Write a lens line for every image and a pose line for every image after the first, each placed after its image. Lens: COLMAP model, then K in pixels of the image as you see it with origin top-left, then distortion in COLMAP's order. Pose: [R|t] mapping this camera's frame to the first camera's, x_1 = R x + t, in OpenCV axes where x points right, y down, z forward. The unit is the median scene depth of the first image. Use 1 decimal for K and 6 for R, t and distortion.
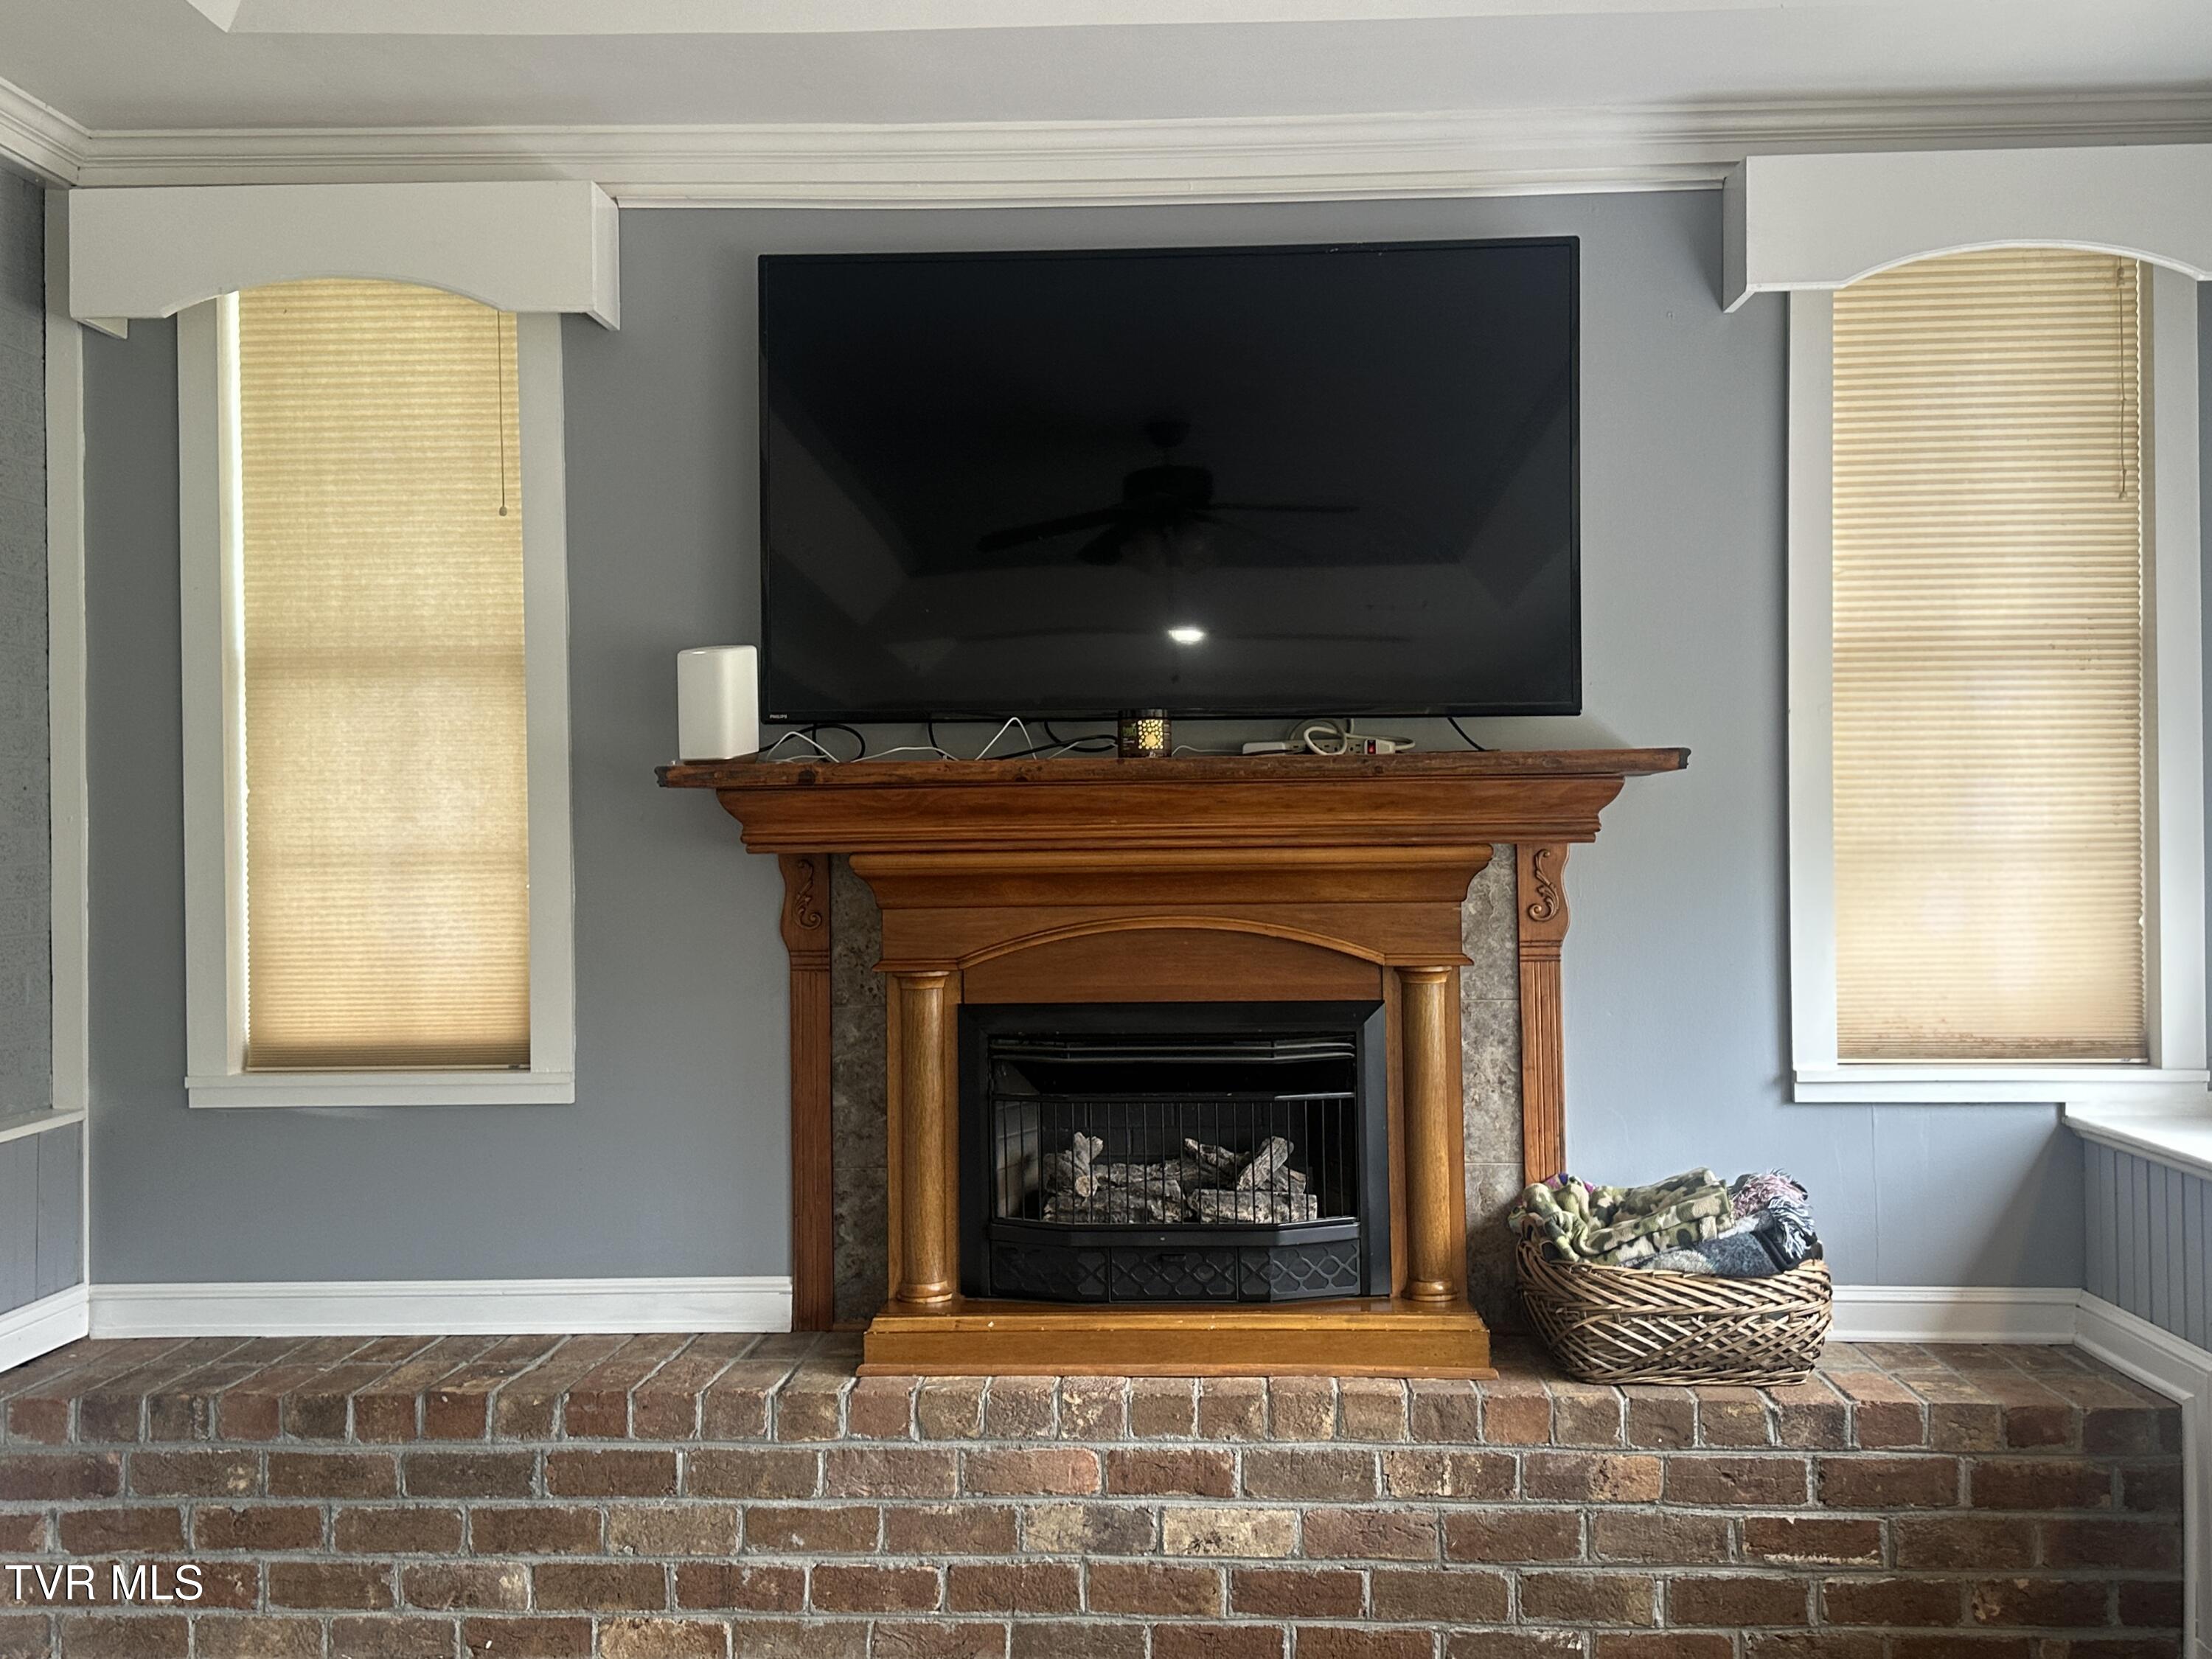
lens RADIAL K [[2118.0, 0, 1107.0], [0, 2118.0, 812.4], [0, 0, 1]] dist [0.047012, 0.000000]
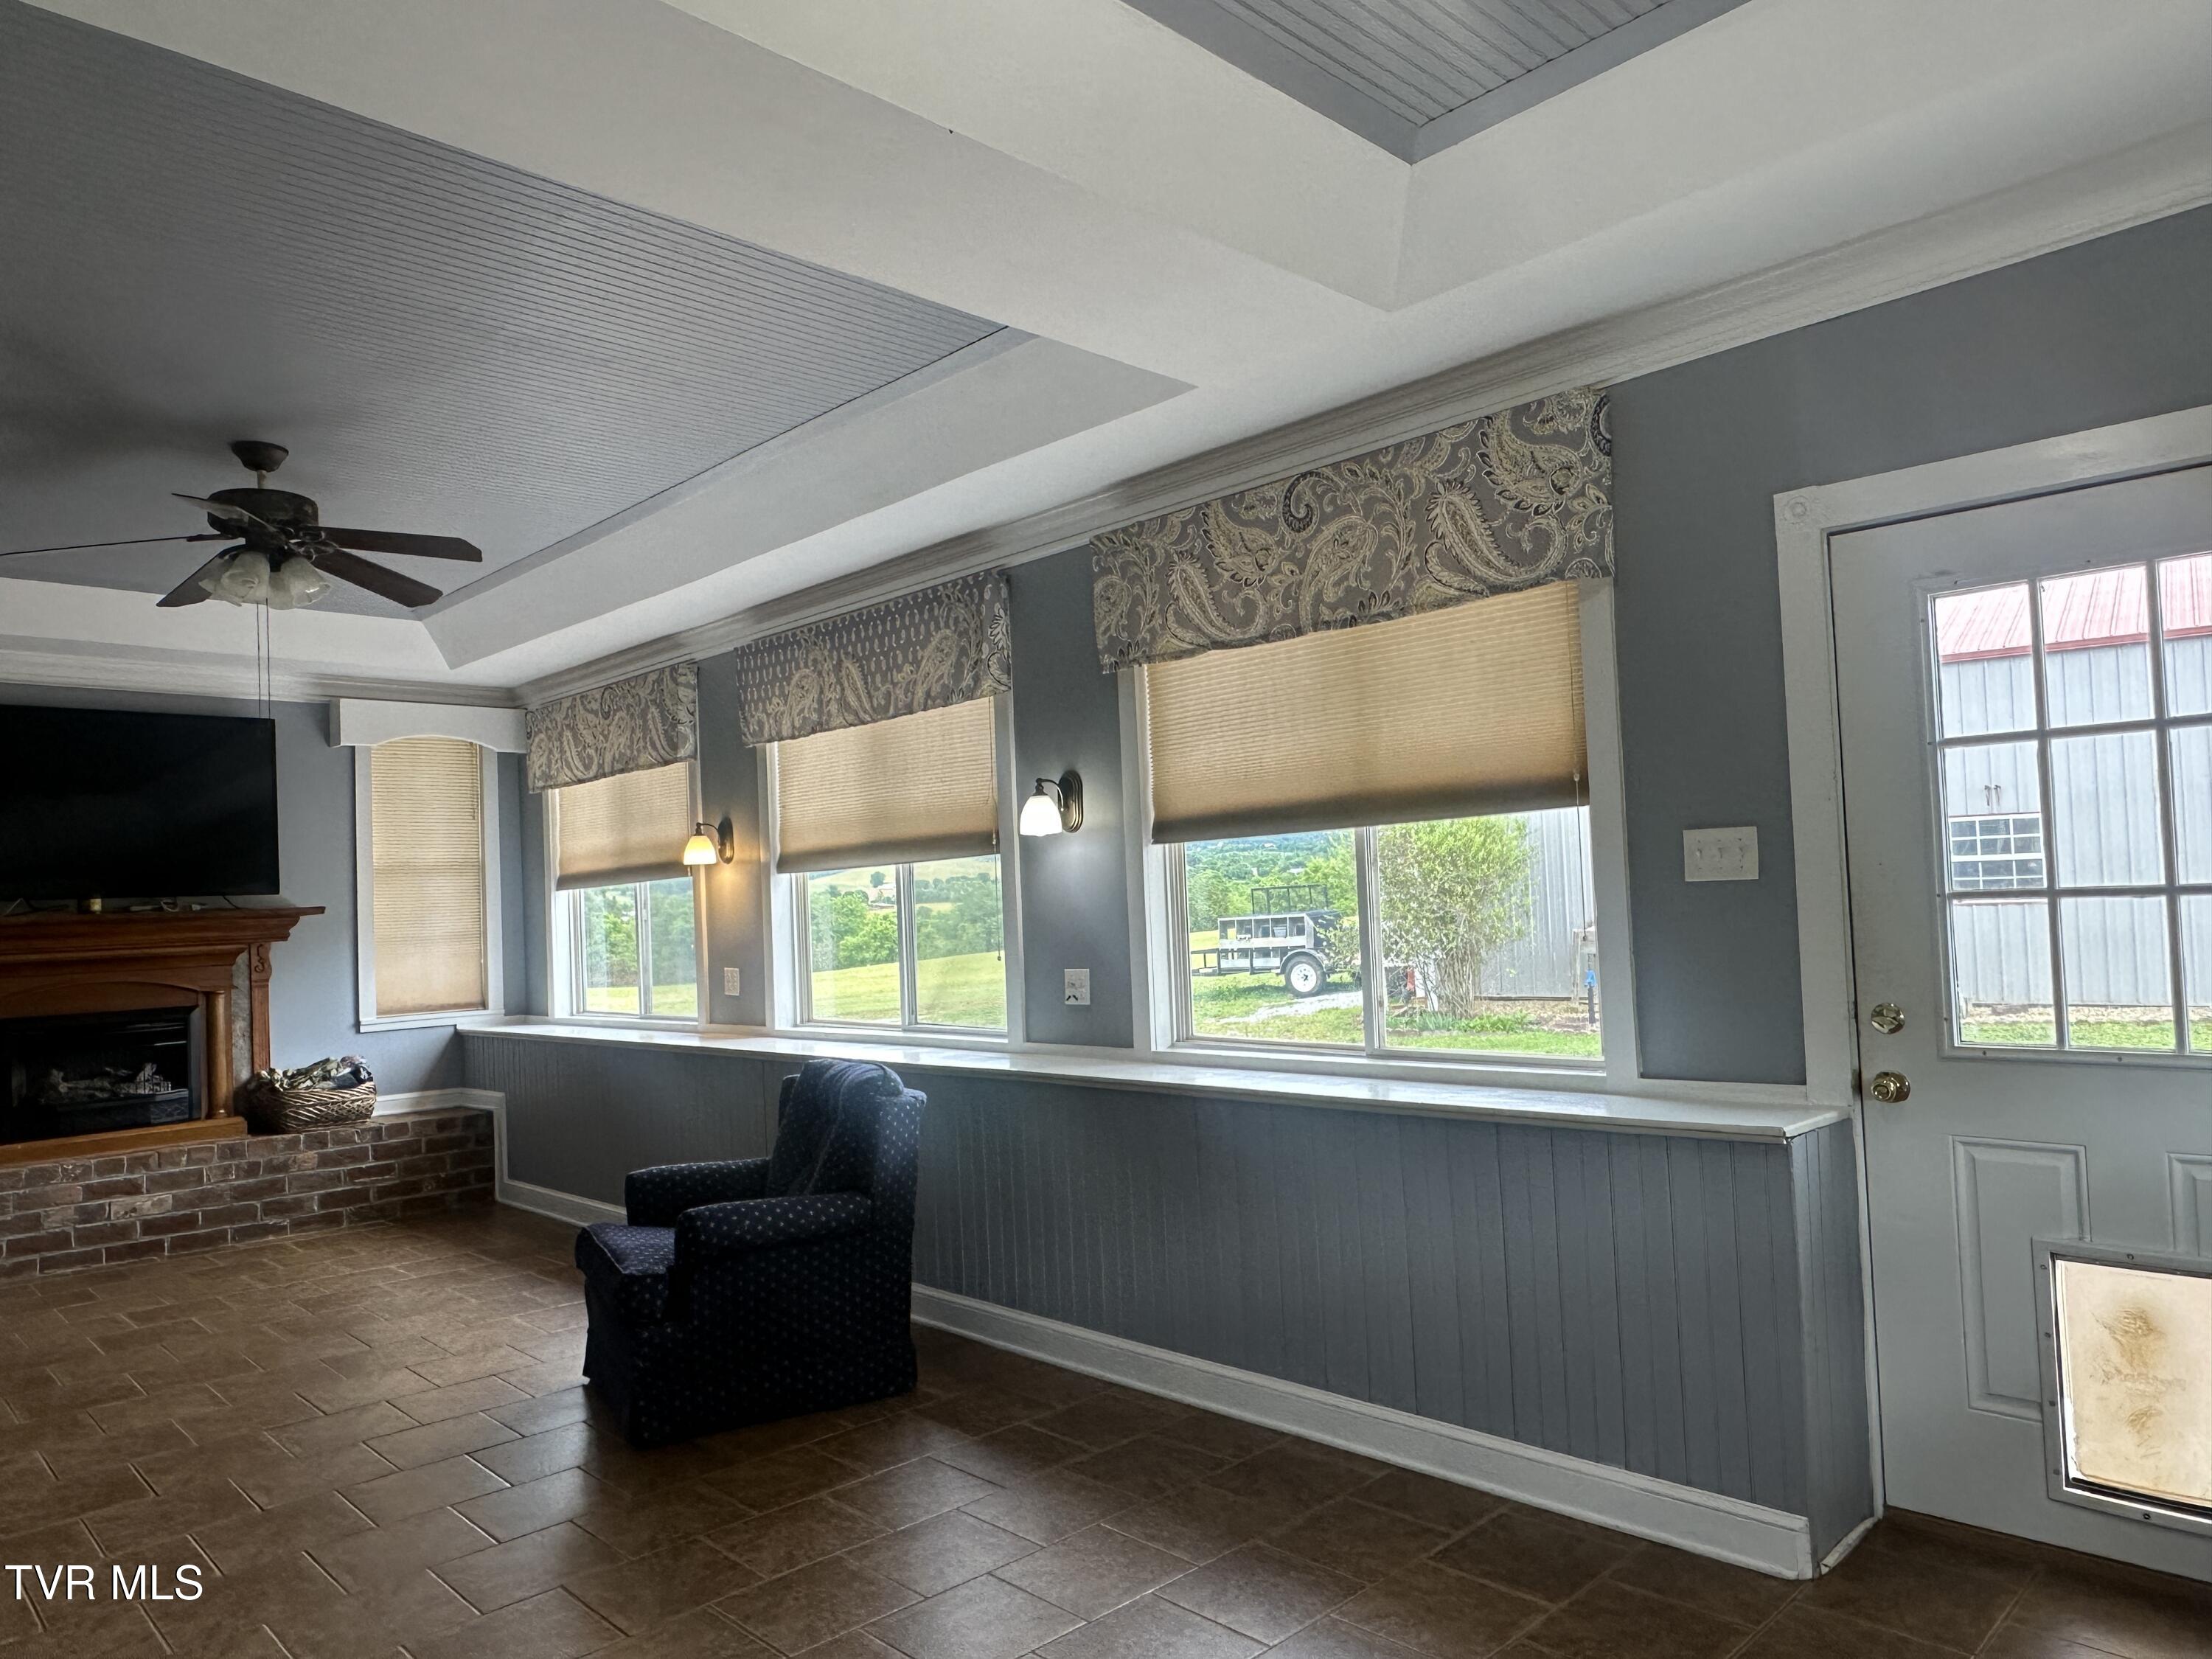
lens RADIAL K [[1457.7, 0, 1099.0], [0, 1457.7, 846.2], [0, 0, 1]] dist [0.006788, -0.000734]
pose [[0.683155, 0.010182, 0.730202, -0.449240], [0.031865, 0.998535, -0.043735, 0.008053], [-0.729578, 0.053146, 0.681830, -1.103498]]
